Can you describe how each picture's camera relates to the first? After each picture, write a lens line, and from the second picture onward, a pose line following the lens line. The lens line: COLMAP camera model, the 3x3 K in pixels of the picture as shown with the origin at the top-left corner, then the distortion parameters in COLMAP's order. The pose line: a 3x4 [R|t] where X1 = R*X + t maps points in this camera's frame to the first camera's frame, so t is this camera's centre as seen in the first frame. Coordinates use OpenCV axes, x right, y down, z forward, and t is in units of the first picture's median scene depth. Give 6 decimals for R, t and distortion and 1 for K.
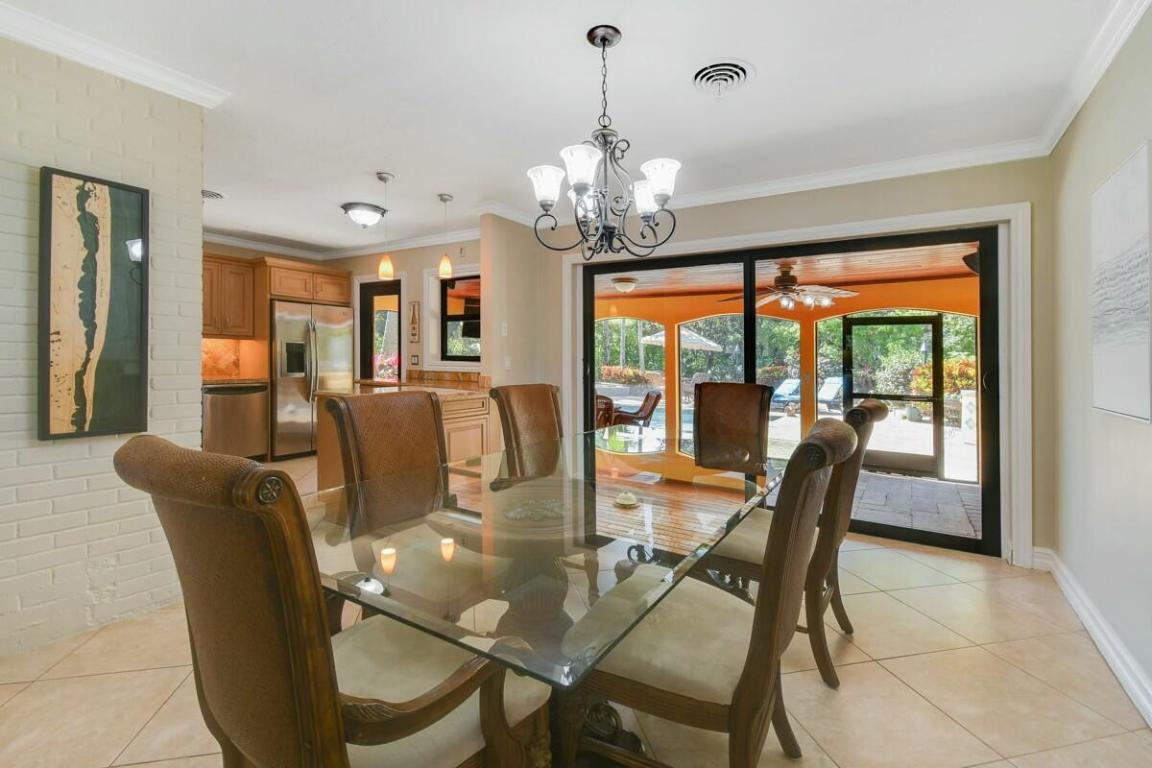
lens RADIAL K [[524.4, 0, 601.0], [0, 524.4, 362.7], [0, 0, 1]] dist [0.027891, 0.000036]
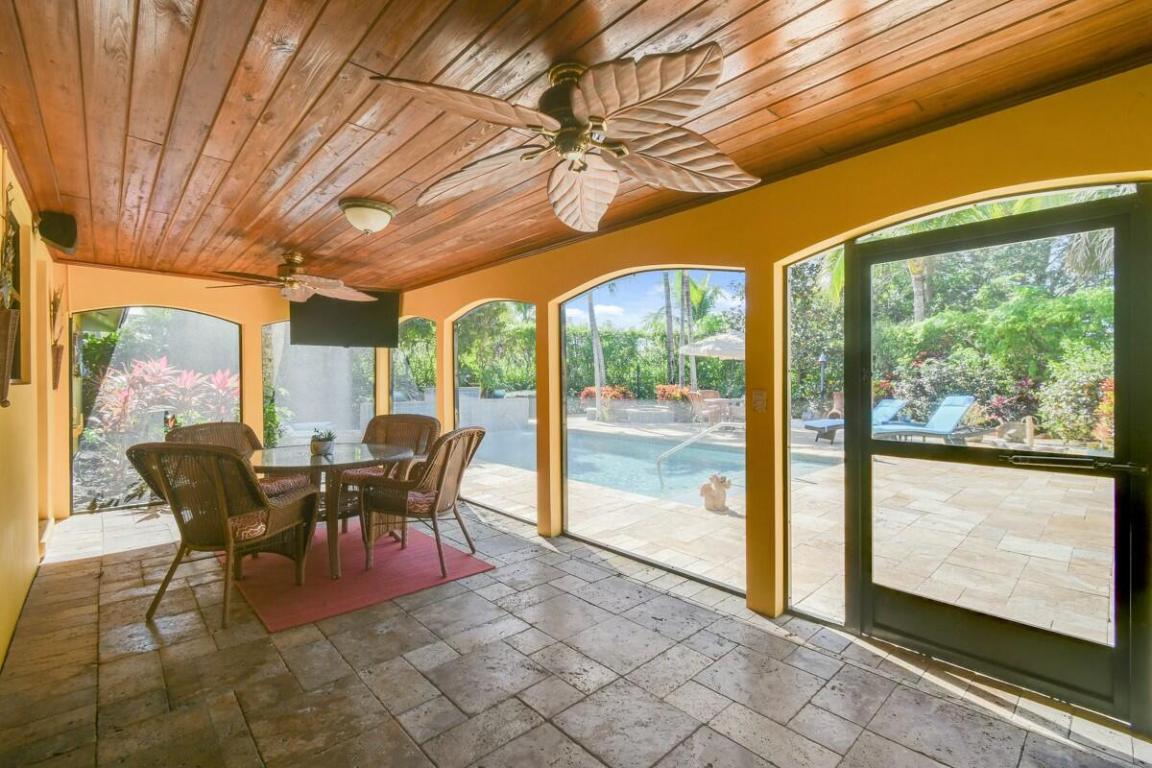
lens RADIAL K [[507.9, 0, 601.9], [0, 507.9, 383.5], [0, 0, 1]] dist [-0.001920, 0.000124]
pose [[0.963391, -0.011528, -0.267852, 0.176794], [0.012721, 0.999915, 0.002720, 0.005997], [0.267798, -0.006027, 0.963456, 0.271667]]
